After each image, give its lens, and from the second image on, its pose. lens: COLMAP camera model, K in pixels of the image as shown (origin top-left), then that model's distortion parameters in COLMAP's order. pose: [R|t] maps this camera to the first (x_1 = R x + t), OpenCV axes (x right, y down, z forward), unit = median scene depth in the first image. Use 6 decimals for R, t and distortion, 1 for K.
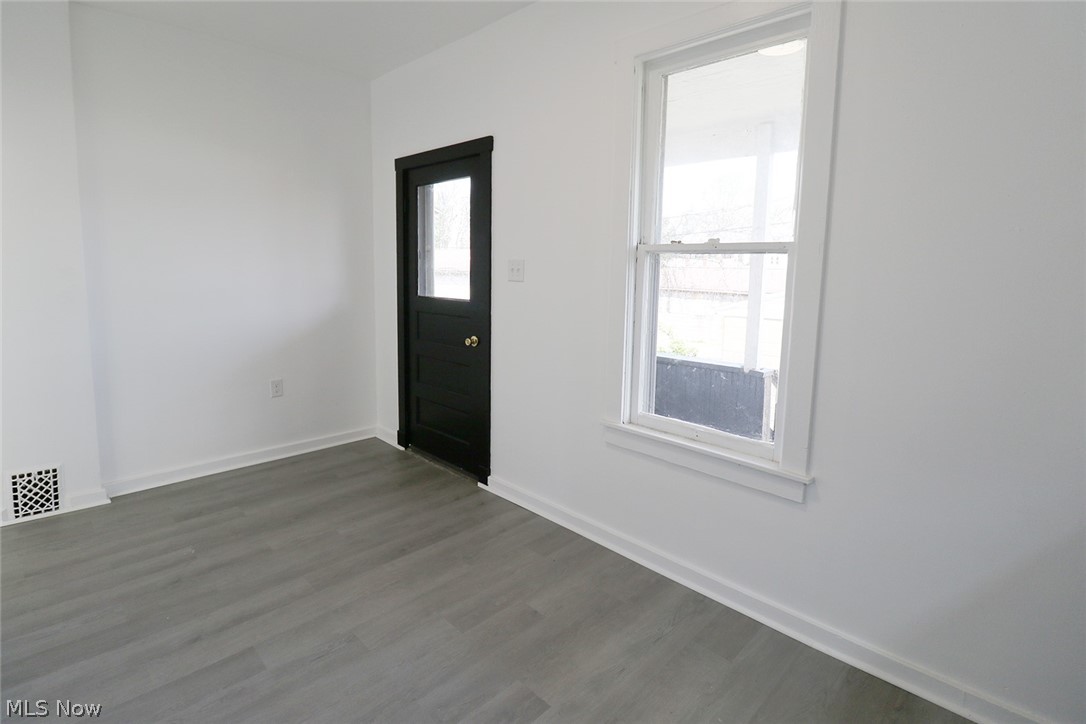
lens RADIAL K [[537.0, 0, 523.3], [0, 537.0, 326.7], [0, 0, 1]] dist [-0.002154, -0.000515]
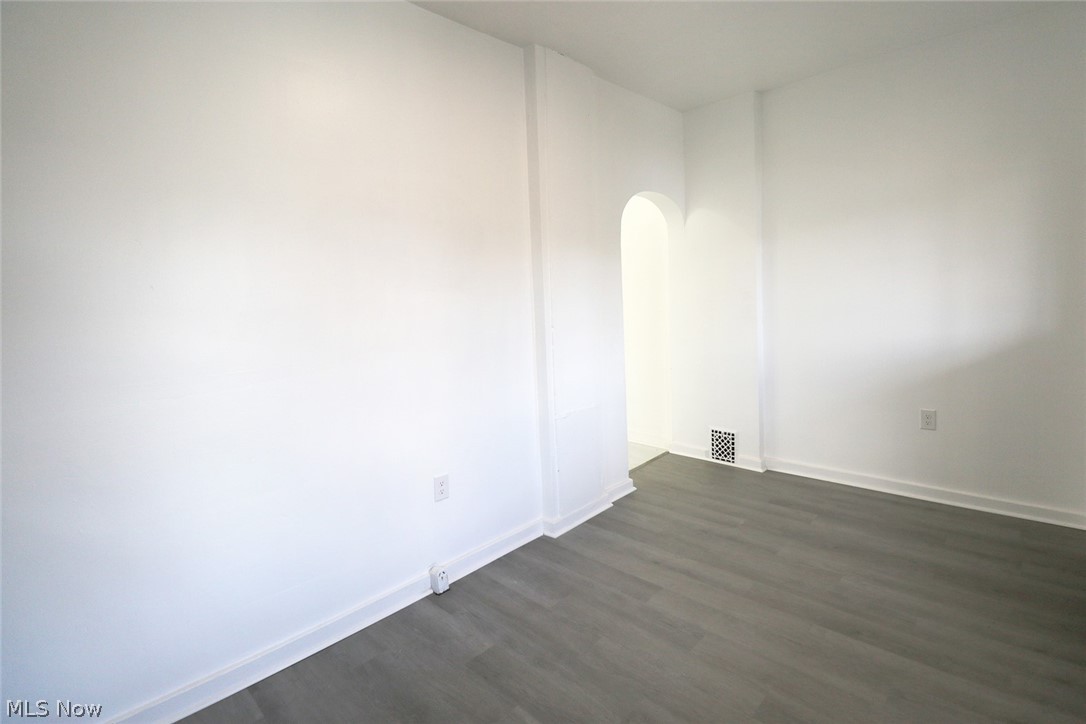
lens RADIAL K [[524.6, 0, 544.2], [0, 524.6, 337.5], [0, 0, 1]] dist [-0.017269, -0.001201]
pose [[0.017692, 0.062534, -0.997886, 0.529821], [-0.061998, 0.996190, 0.061328, -0.047531], [0.997919, 0.060782, 0.021502, 0.489644]]
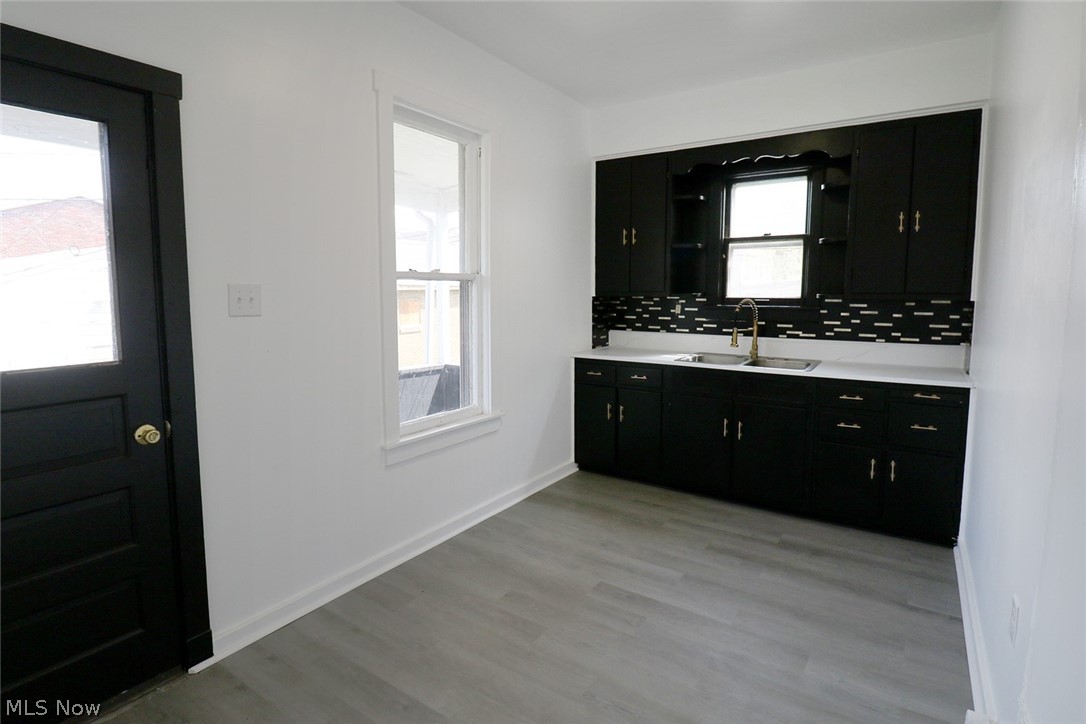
lens RADIAL K [[524.6, 0, 544.2], [0, 524.6, 337.5], [0, 0, 1]] dist [-0.017269, -0.001201]
pose [[-0.200590, -0.106159, 0.973907, -0.869041], [0.100849, 0.986593, 0.128313, -0.123462], [-0.974471, 0.123956, -0.187195, 0.905025]]
